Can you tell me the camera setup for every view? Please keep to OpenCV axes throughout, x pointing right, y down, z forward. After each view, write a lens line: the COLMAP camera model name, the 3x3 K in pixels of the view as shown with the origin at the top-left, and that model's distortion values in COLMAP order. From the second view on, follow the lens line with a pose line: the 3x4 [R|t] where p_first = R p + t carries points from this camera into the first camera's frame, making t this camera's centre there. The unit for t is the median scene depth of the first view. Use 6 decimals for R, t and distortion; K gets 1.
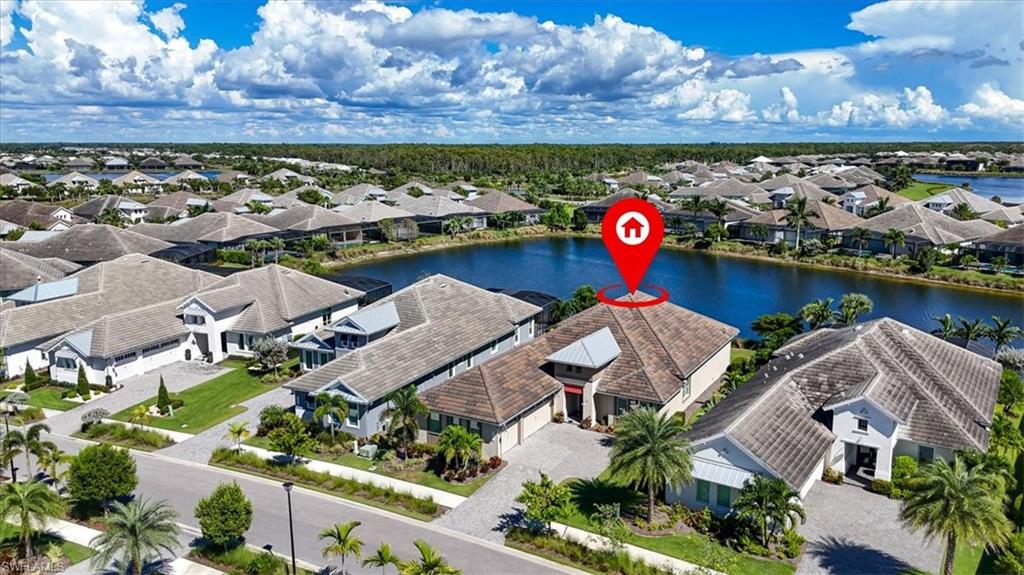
lens RADIAL K [[791.4, 0, 500.2], [0, 791.4, 267.4], [0, 0, 1]] dist [-0.000936, -0.000333]
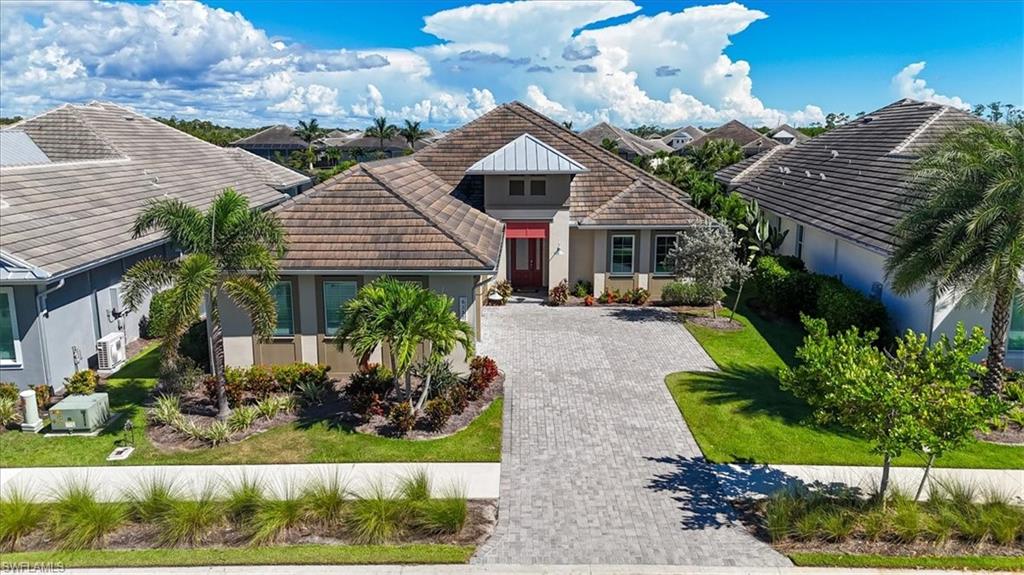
lens RADIAL K [[774.8, 0, 513.3], [0, 774.8, 255.0], [0, 0, 1]] dist [0.039241, -0.000046]
pose [[0.863309, -0.068034, 0.500070, -0.161243], [0.075415, 0.997137, 0.005465, 0.169080], [-0.499010, 0.032995, 0.865968, 0.594248]]
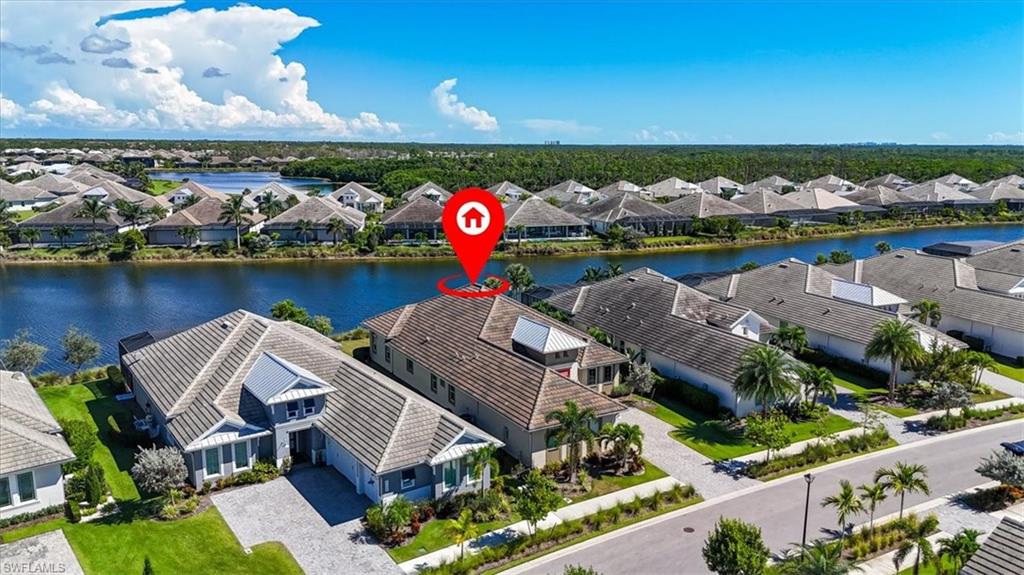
lens RADIAL K [[772.7, 0, 512.9], [0, 772.7, 287.4], [0, 0, 1]] dist [0.039421, -0.001635]
pose [[0.465146, -0.157080, 0.871186, -0.846343], [0.130812, 0.985523, 0.107852, -0.084513], [-0.875515, 0.063795, 0.478960, 0.558009]]
